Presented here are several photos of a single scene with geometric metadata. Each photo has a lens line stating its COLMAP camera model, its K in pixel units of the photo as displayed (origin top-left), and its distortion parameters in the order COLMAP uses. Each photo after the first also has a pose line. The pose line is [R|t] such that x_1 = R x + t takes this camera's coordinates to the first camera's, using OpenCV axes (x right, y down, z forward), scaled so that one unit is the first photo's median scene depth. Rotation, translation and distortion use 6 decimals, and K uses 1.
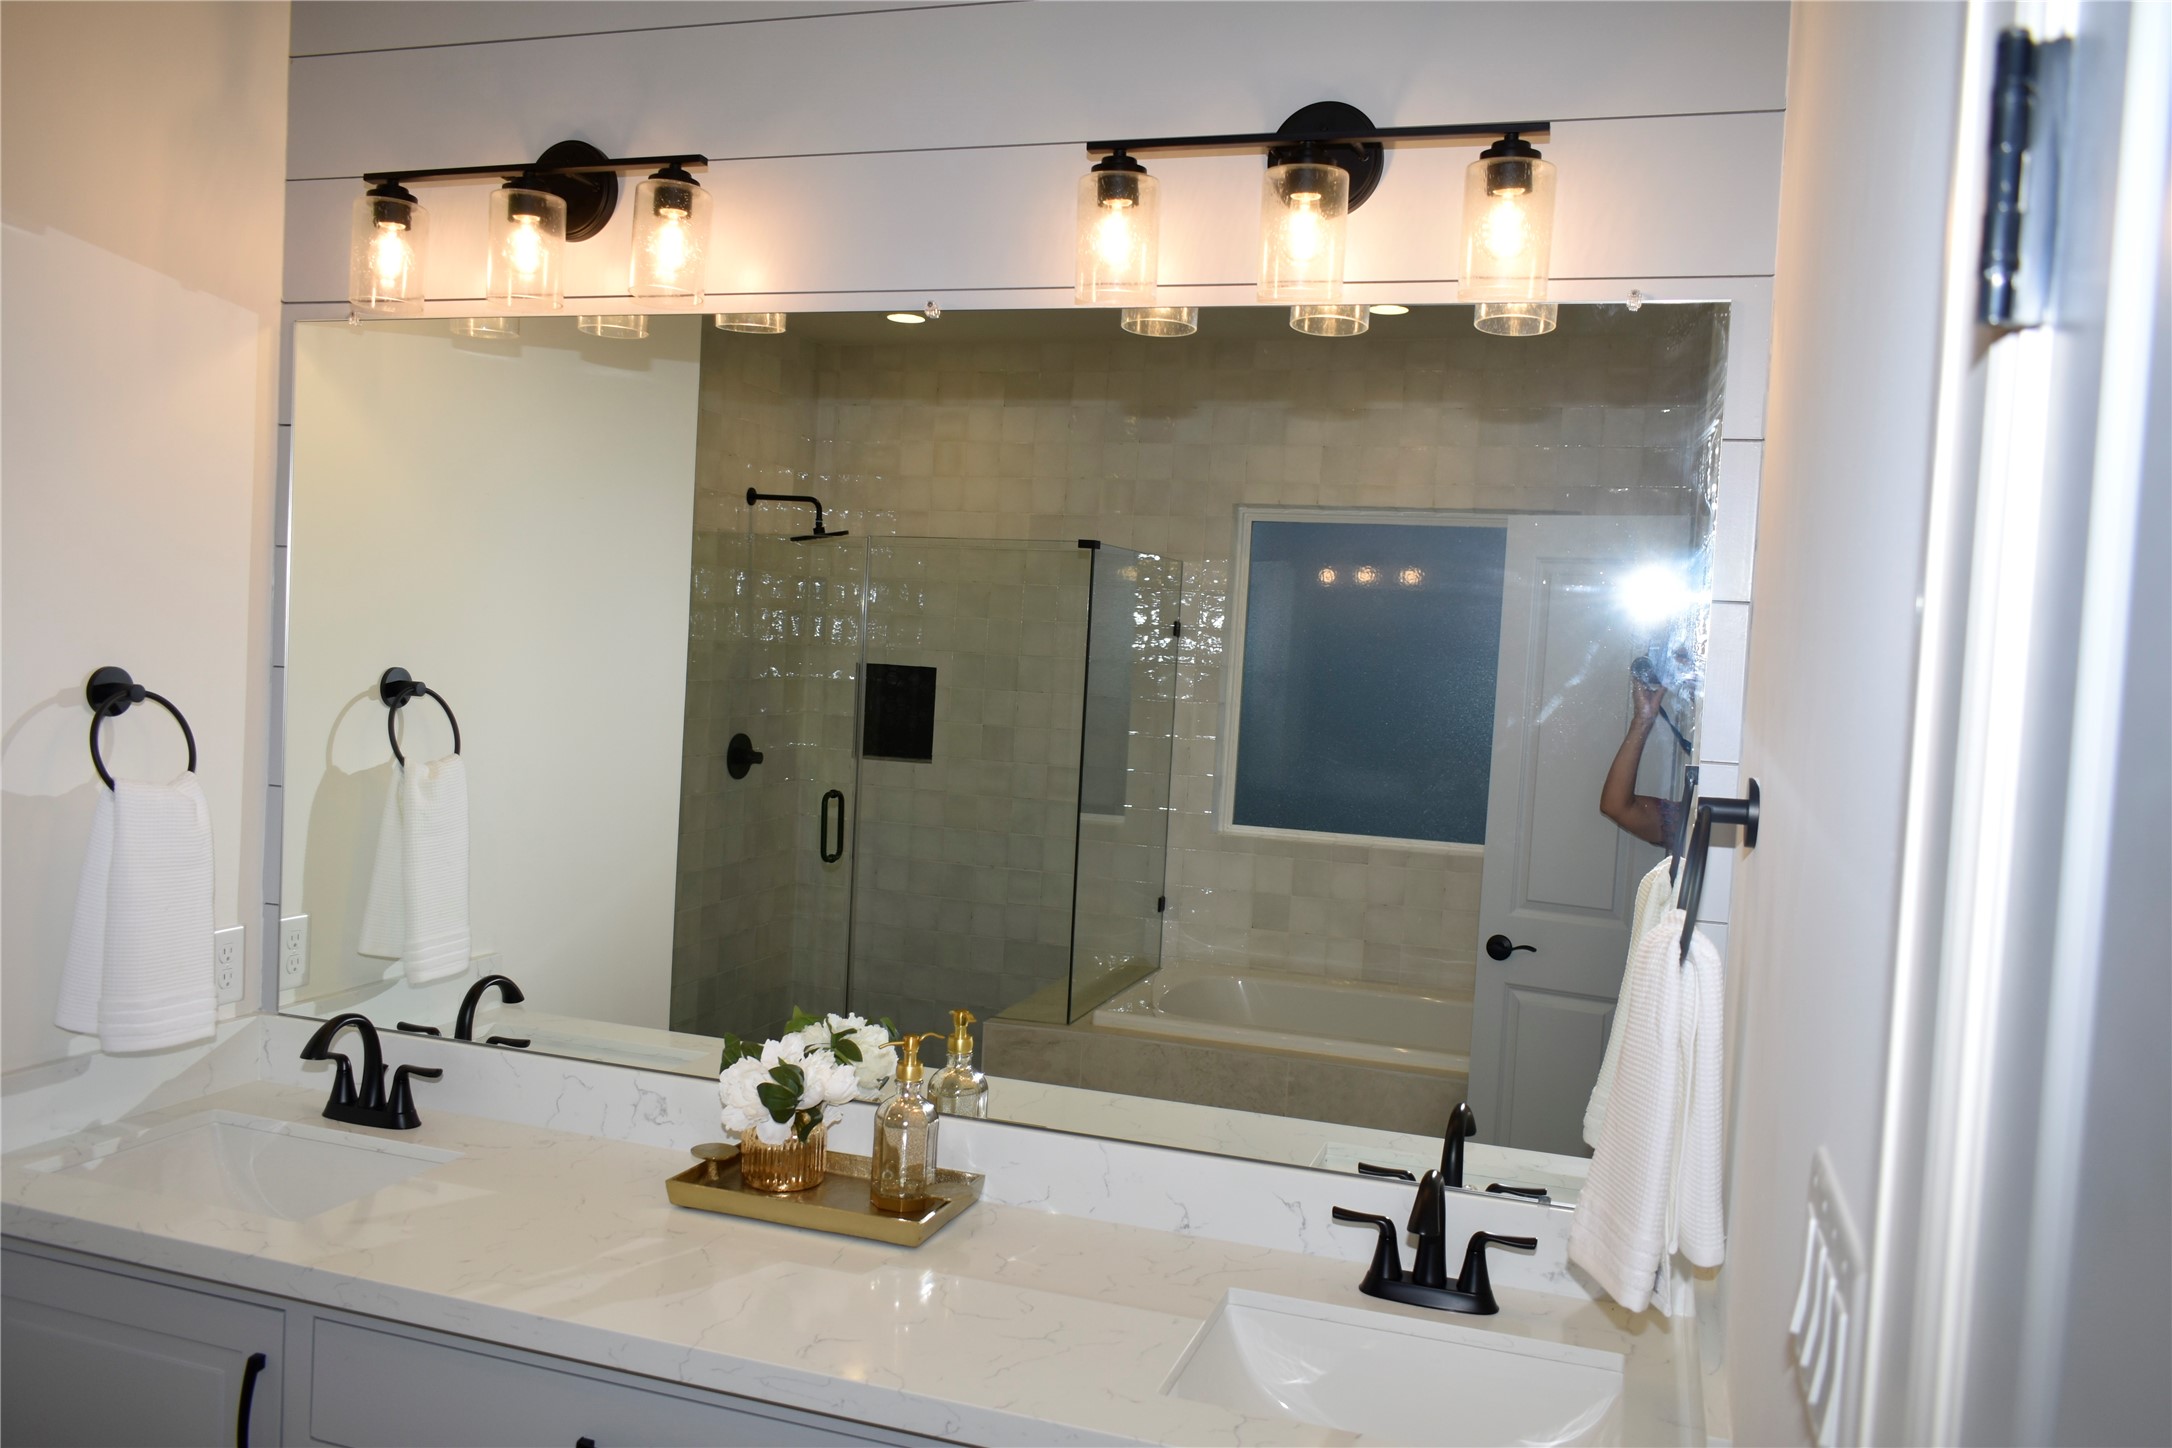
lens RADIAL K [[1681.5, 0, 1086.1], [0, 1681.5, 726.3], [0, 0, 1]] dist [-0.023429, 0.018979]
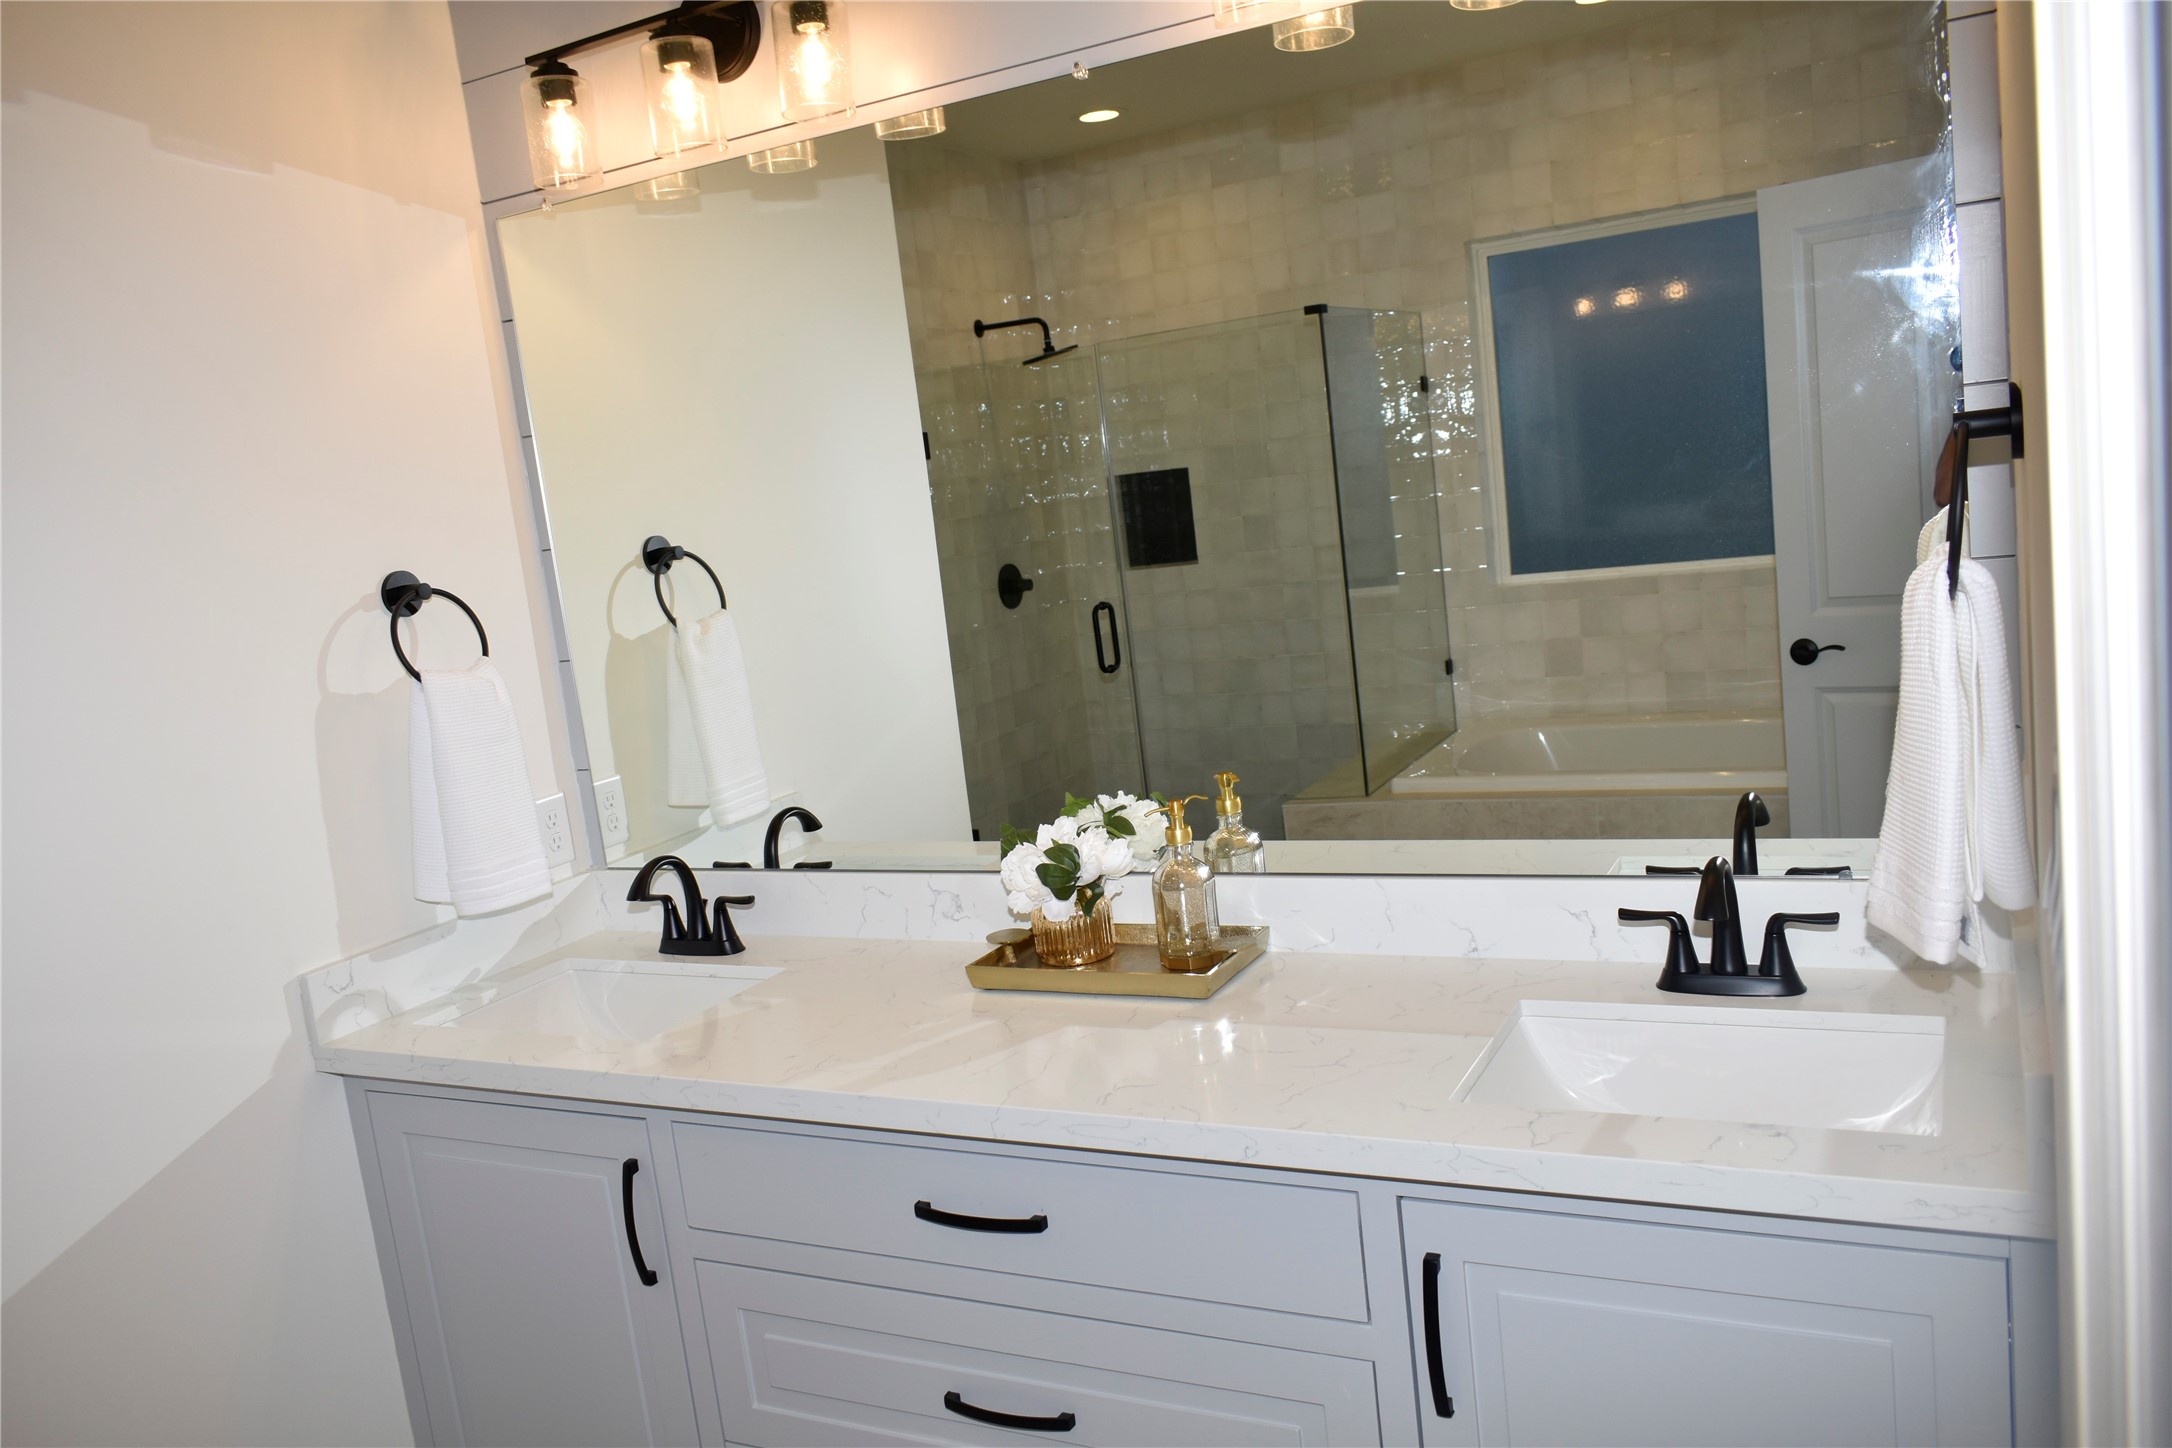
lens RADIAL K [[1673.7, 0, 1083.2], [0, 1673.7, 724.7], [0, 0, 1]] dist [-0.018177, 0.007815]
pose [[0.972108, -0.143622, -0.185414, 0.033578], [0.162856, 0.982259, 0.092981, 0.033345], [0.168771, -0.120583, 0.978252, 0.005640]]
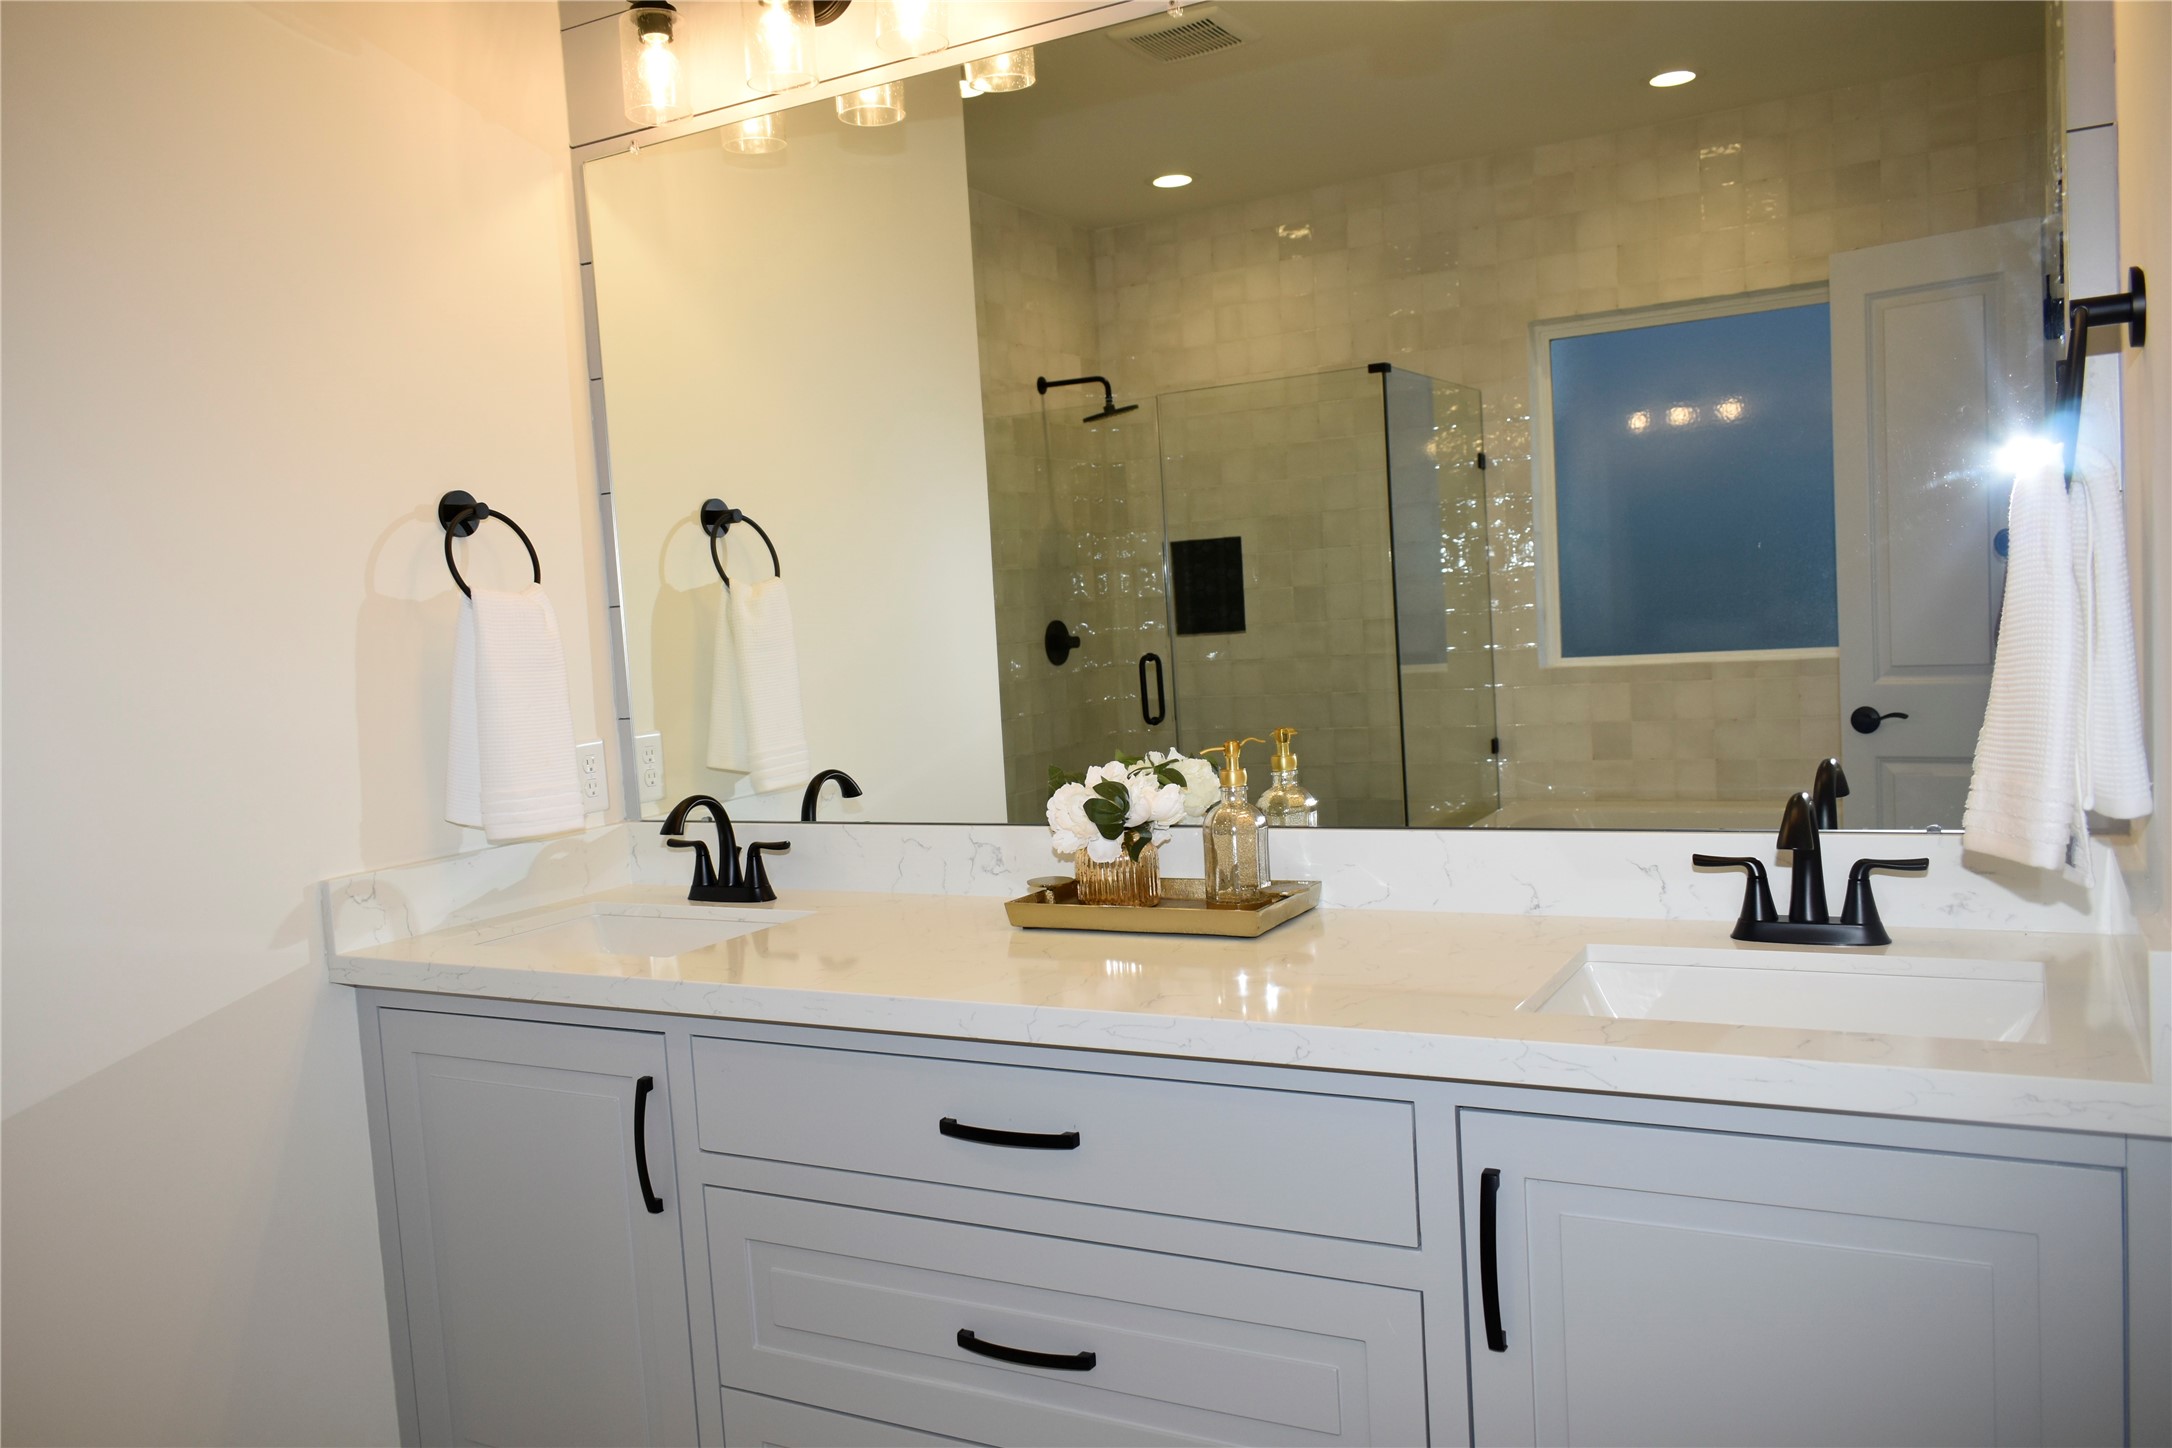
lens RADIAL K [[1665.8, 0, 1084.5], [0, 1665.8, 731.3], [0, 0, 1]] dist [-0.021881, 0.009296]
pose [[0.975759, -0.100898, -0.194199, 0.002197], [0.106211, 0.994196, 0.017114, 0.141096], [0.191345, -0.037325, 0.980813, 0.023403]]
